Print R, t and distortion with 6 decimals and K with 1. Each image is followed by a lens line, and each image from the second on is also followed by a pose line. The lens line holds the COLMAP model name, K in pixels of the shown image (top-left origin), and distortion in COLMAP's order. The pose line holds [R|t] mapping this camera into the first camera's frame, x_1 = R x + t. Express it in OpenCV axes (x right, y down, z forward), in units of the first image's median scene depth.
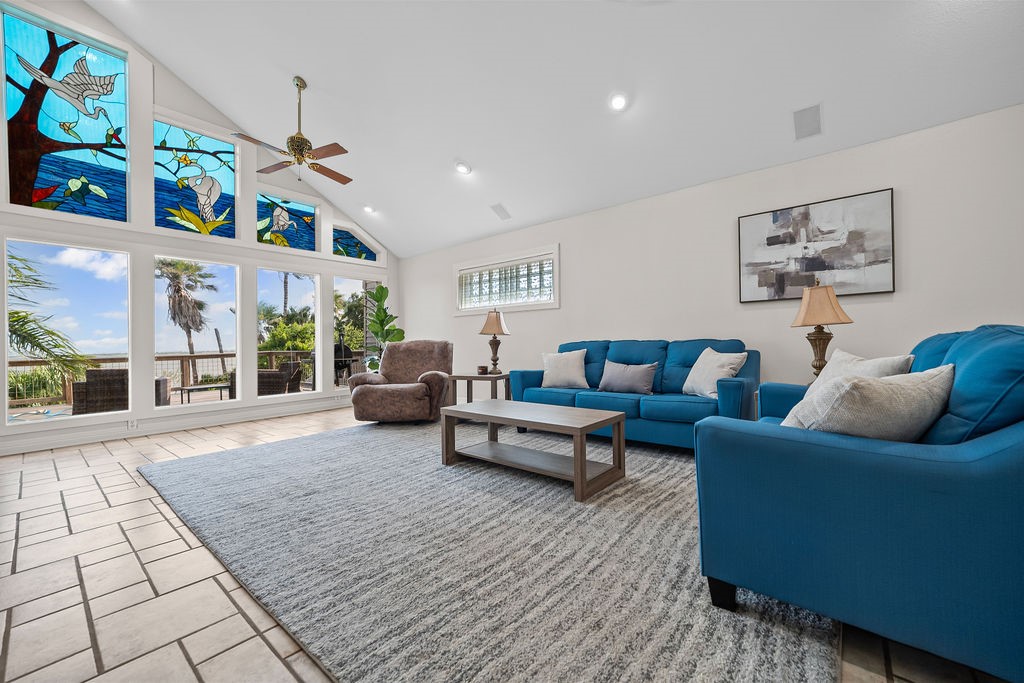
lens RADIAL K [[408.7, 0, 507.5], [0, 408.7, 338.9], [0, 0, 1]] dist [0.000562, 0.000946]
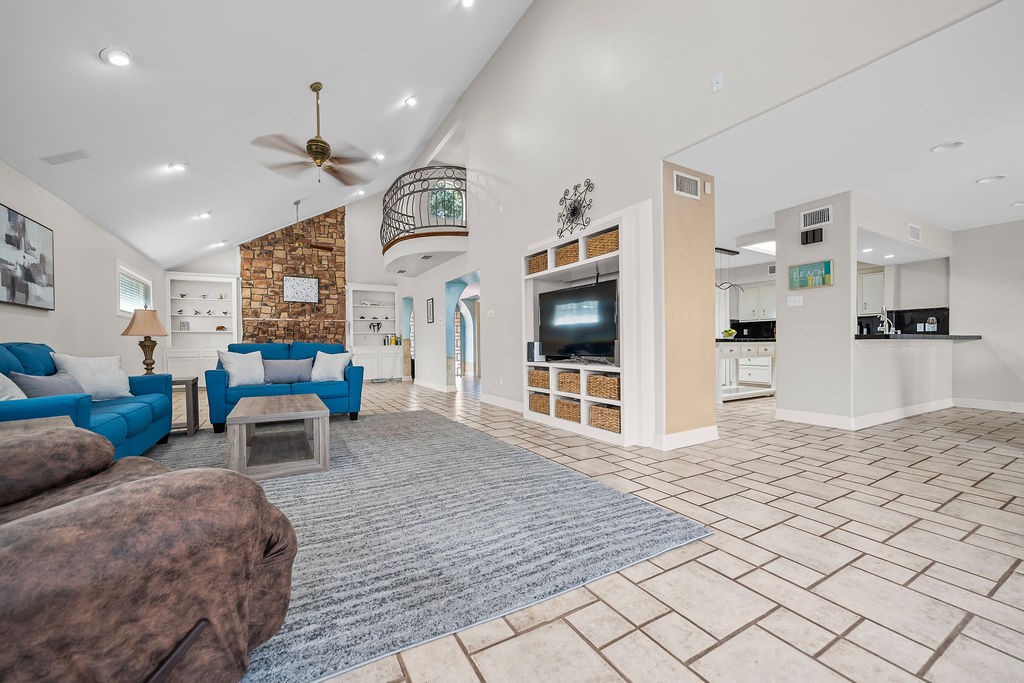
lens RADIAL K [[408.7, 0, 507.5], [0, 408.7, 338.9], [0, 0, 1]] dist [0.000562, 0.000946]
pose [[-0.940314, 0.021085, 0.339654, -0.818790], [0.011926, 0.999507, -0.029032, 0.031193], [-0.340099, -0.023249, -0.940102, 1.646042]]
